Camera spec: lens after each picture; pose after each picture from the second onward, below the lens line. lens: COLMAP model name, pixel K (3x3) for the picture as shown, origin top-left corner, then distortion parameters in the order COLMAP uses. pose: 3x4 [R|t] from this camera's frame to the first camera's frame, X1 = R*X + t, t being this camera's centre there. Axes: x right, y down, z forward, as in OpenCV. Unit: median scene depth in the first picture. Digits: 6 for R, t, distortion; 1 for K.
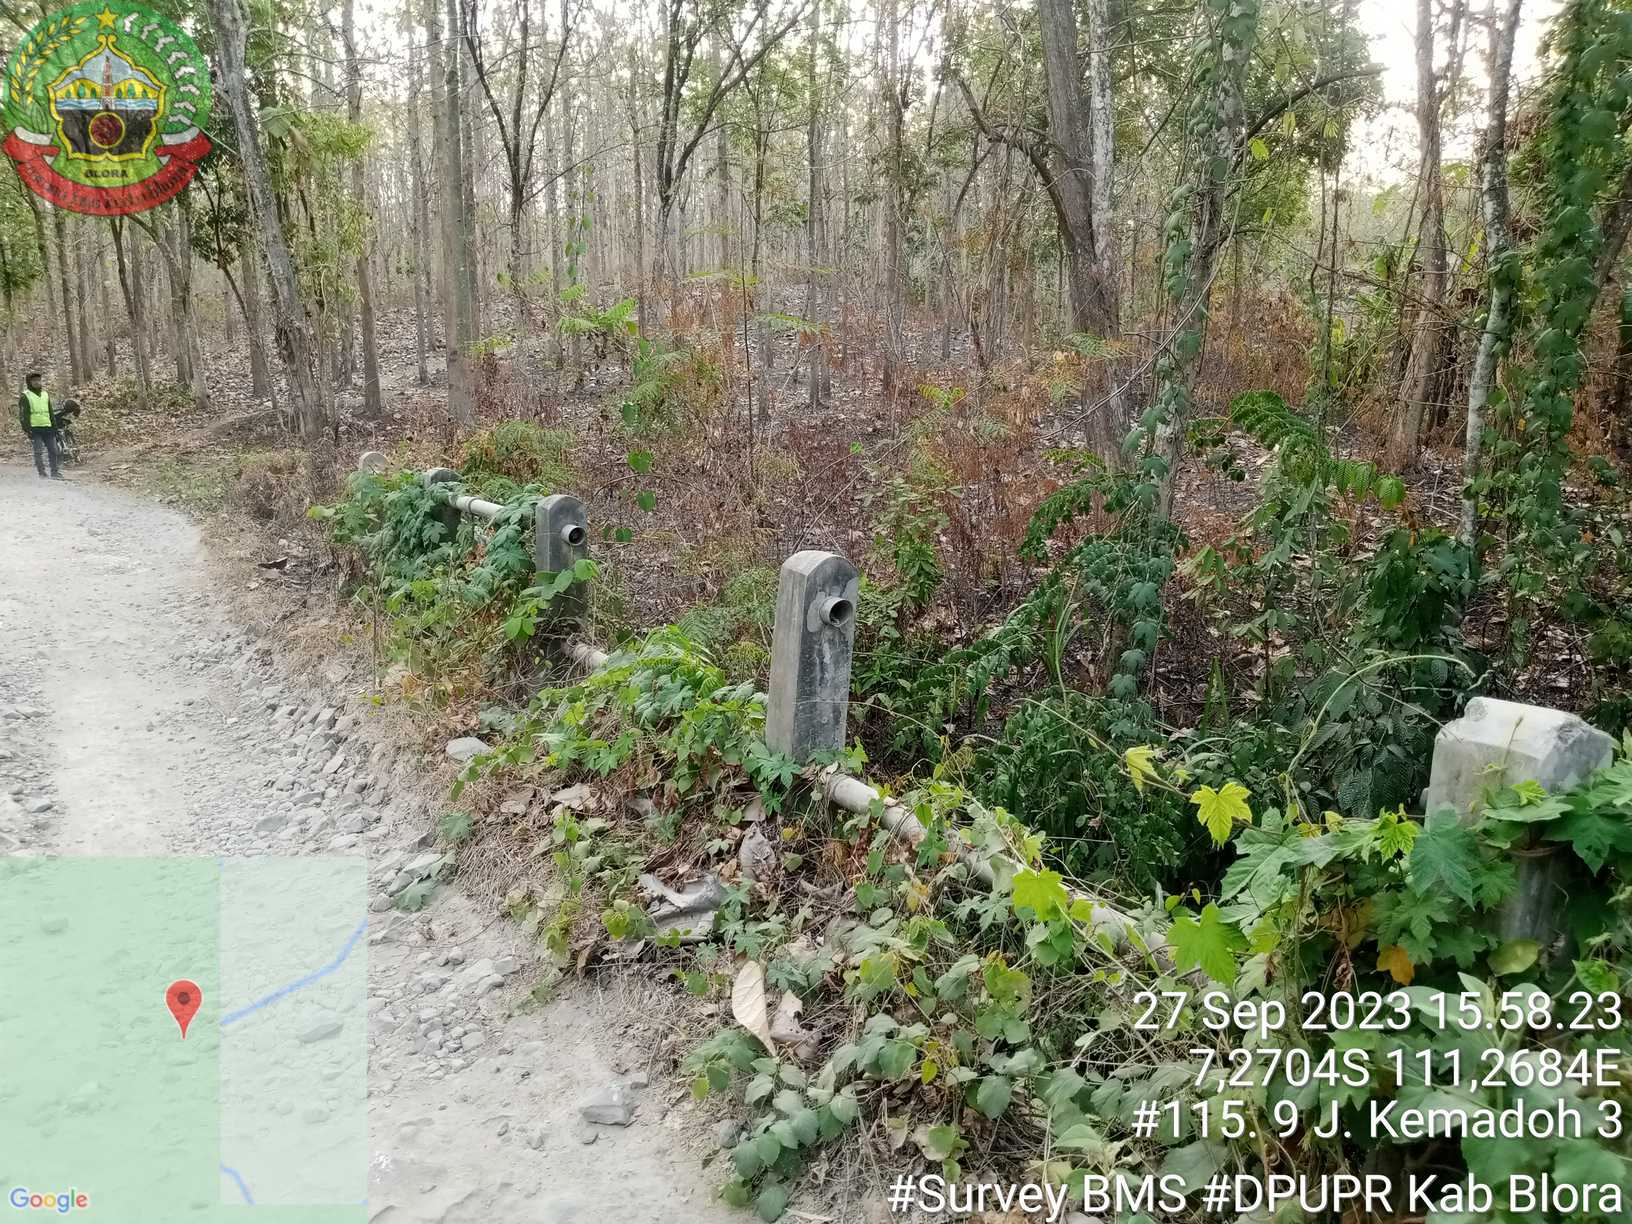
lens RADIAL K [[1285.2, 0, 802.4], [0, 1285.2, 624.3], [0, 0, 1]] dist [0.019587, -0.063551]
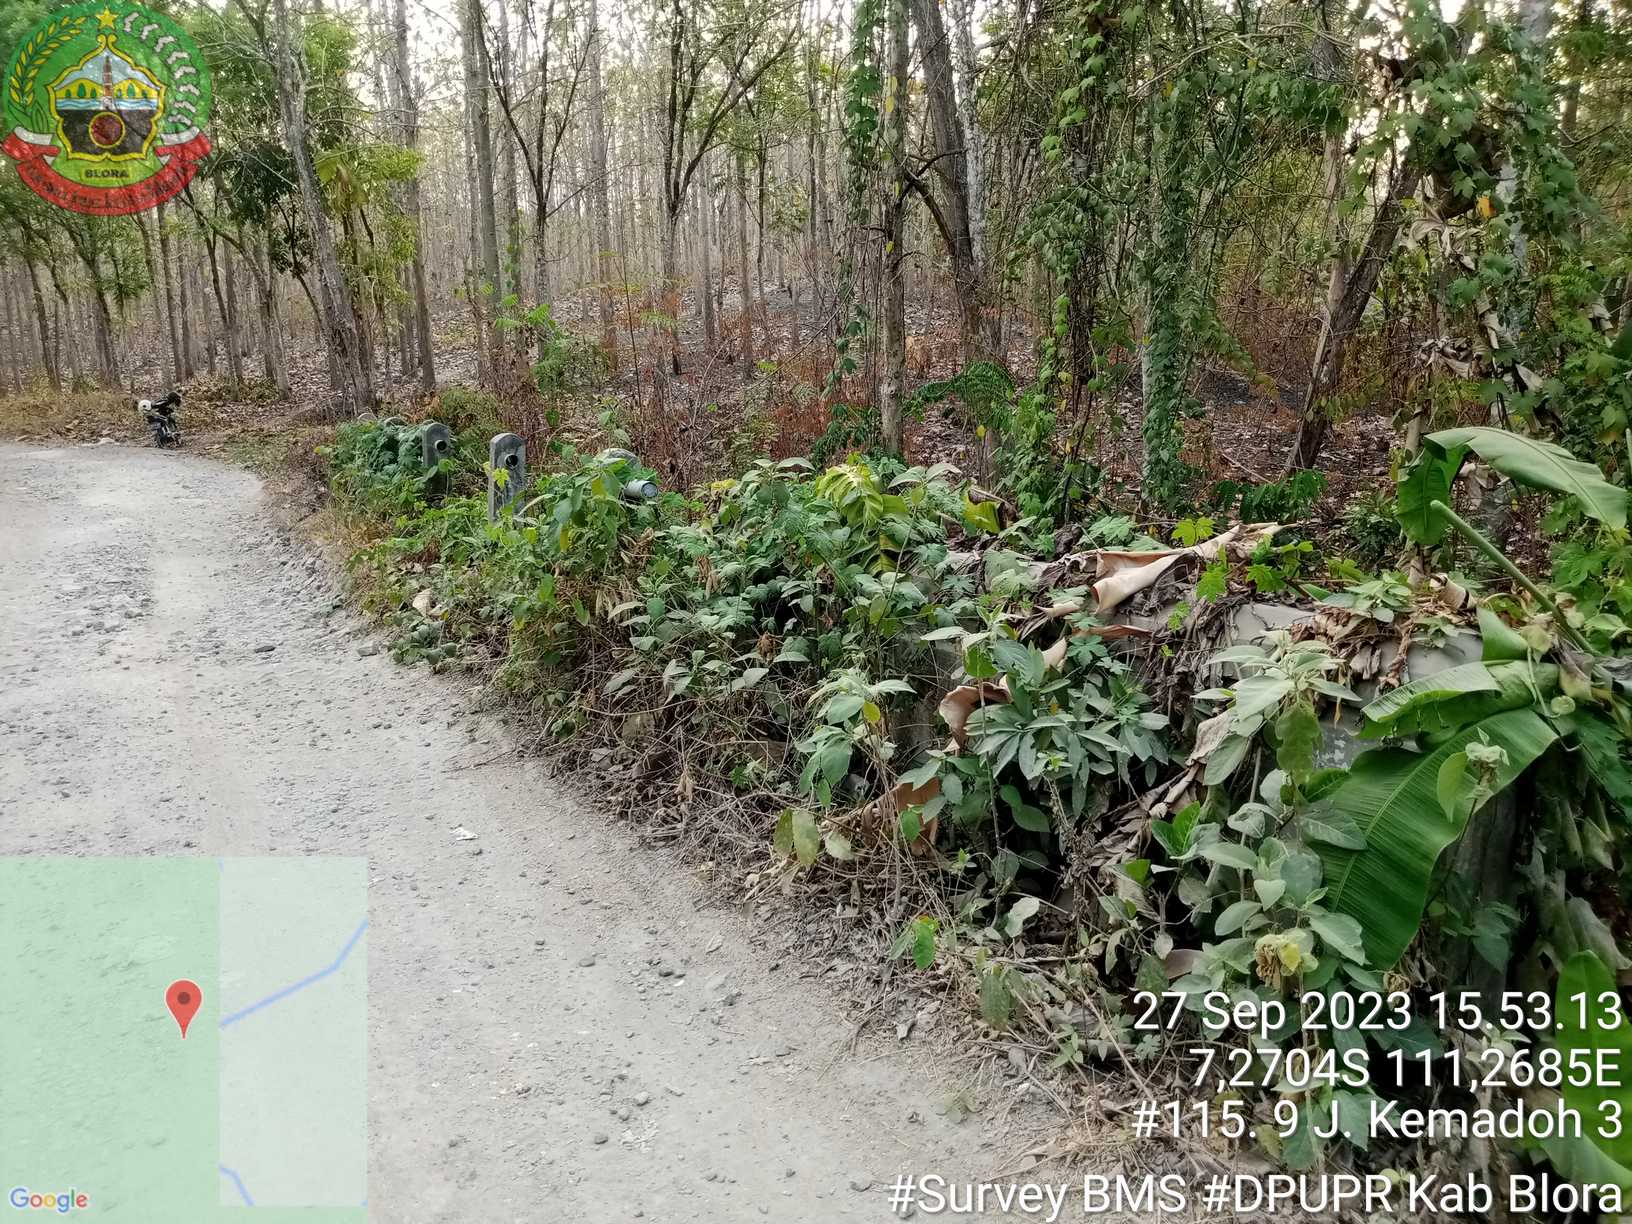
lens RADIAL K [[1285.2, 0, 807.3], [0, 1285.2, 622.9], [0, 0, 1]] dist [0.019587, -0.063551]
pose [[0.997899, -0.004271, -0.064645, 0.094146], [0.004619, 0.999976, 0.005232, 0.035904], [0.064621, -0.005519, 0.997895, -0.154205]]
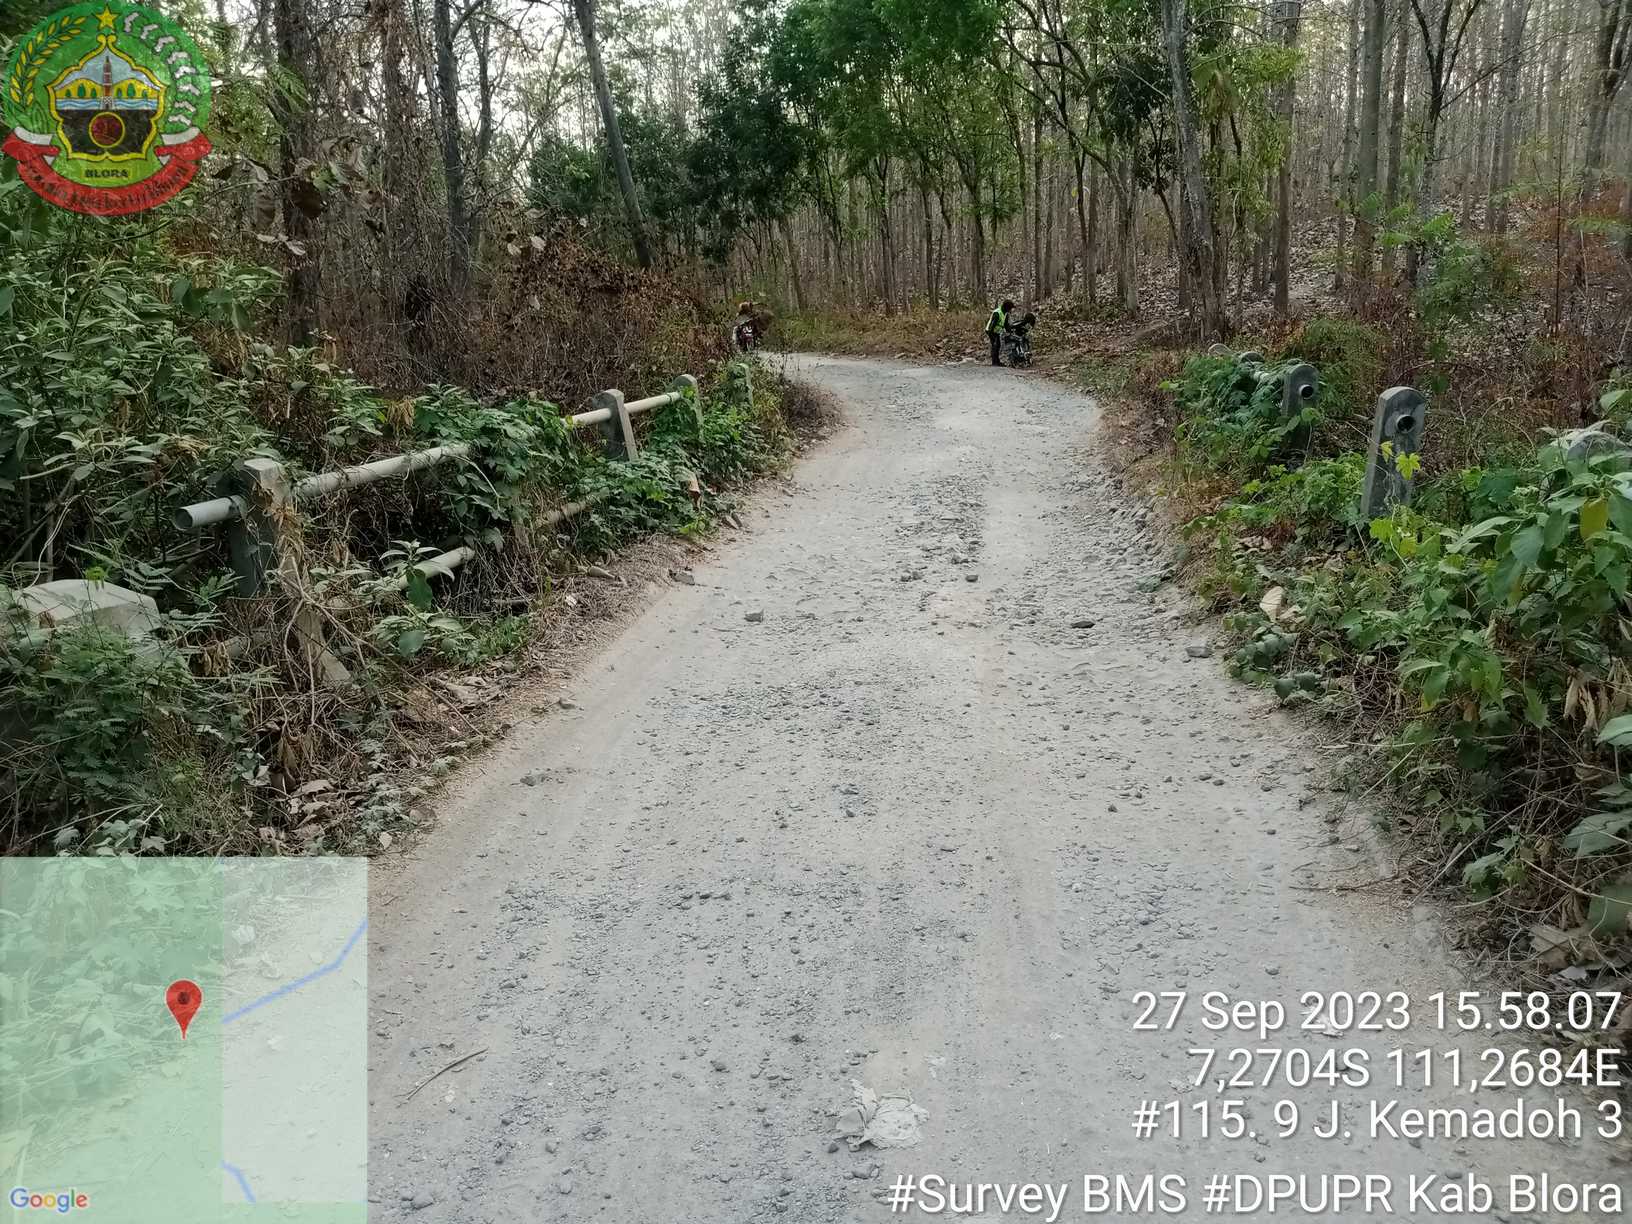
lens RADIAL K [[1285.2, 0, 818.7], [0, 1285.2, 614.8], [0, 0, 1]] dist [0.019587, -0.063551]
pose [[0.780207, 0.123174, -0.613274, 0.069570], [-0.086577, 0.992249, 0.089146, 0.021788], [0.619501, -0.016457, 0.784824, -0.107225]]
